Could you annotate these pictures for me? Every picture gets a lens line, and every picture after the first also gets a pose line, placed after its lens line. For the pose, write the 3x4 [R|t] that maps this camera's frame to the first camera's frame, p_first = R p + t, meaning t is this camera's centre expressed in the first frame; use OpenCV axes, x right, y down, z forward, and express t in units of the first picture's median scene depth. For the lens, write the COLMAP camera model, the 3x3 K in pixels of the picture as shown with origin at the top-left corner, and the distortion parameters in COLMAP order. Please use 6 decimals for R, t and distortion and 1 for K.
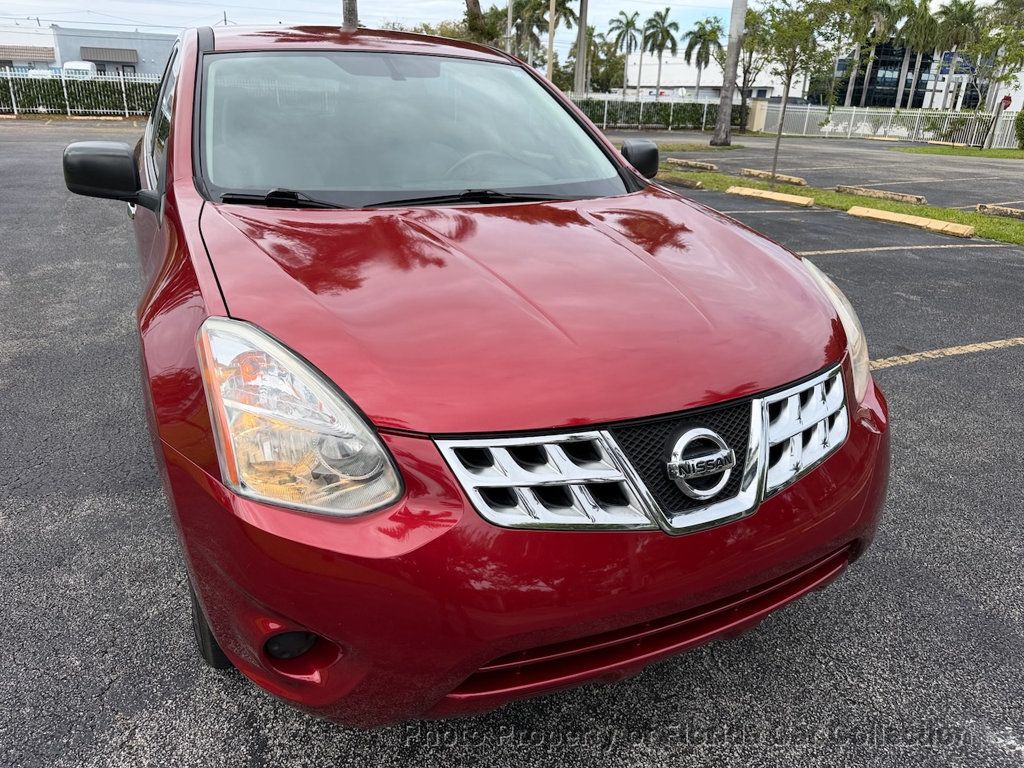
lens RADIAL K [[715.1, 0, 512.0], [0, 715.1, 384.0], [0, 0, 1]] dist [-0.002105, -0.004409]
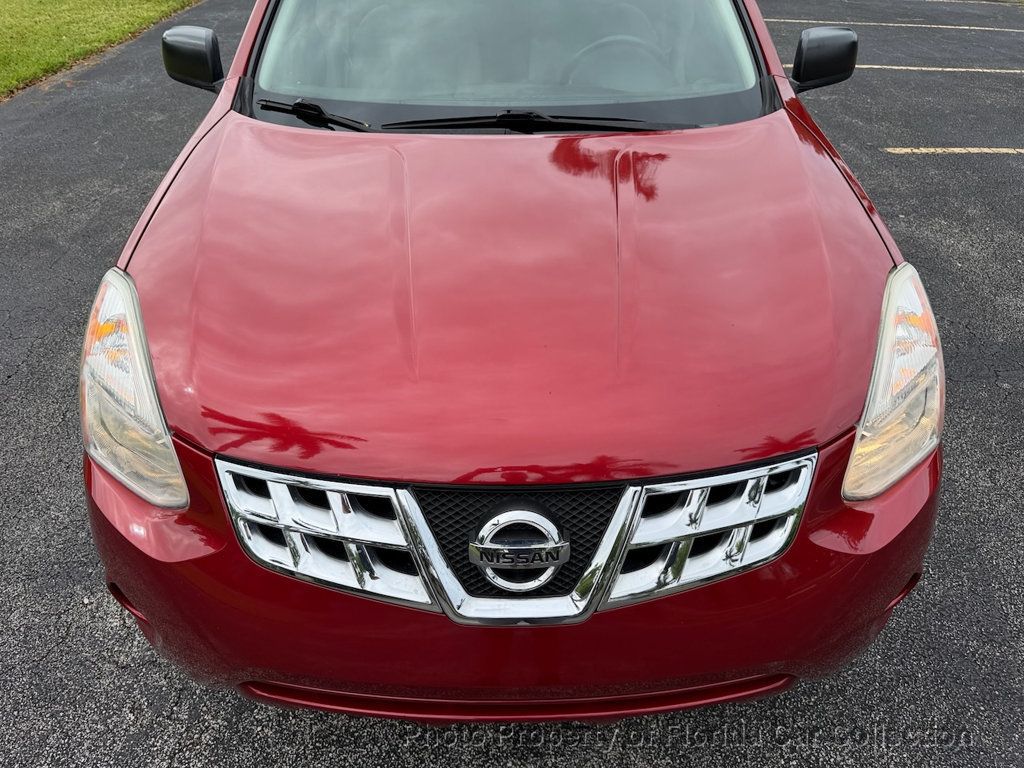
lens RADIAL K [[718.4, 0, 512.7], [0, 718.4, 386.8], [0, 0, 1]] dist [0.003386, -0.005015]
pose [[0.907353, 0.226229, -0.354304, 0.506609], [-0.141473, 0.958011, 0.249401, -0.275257], [0.395849, -0.176170, 0.901259, 0.284588]]
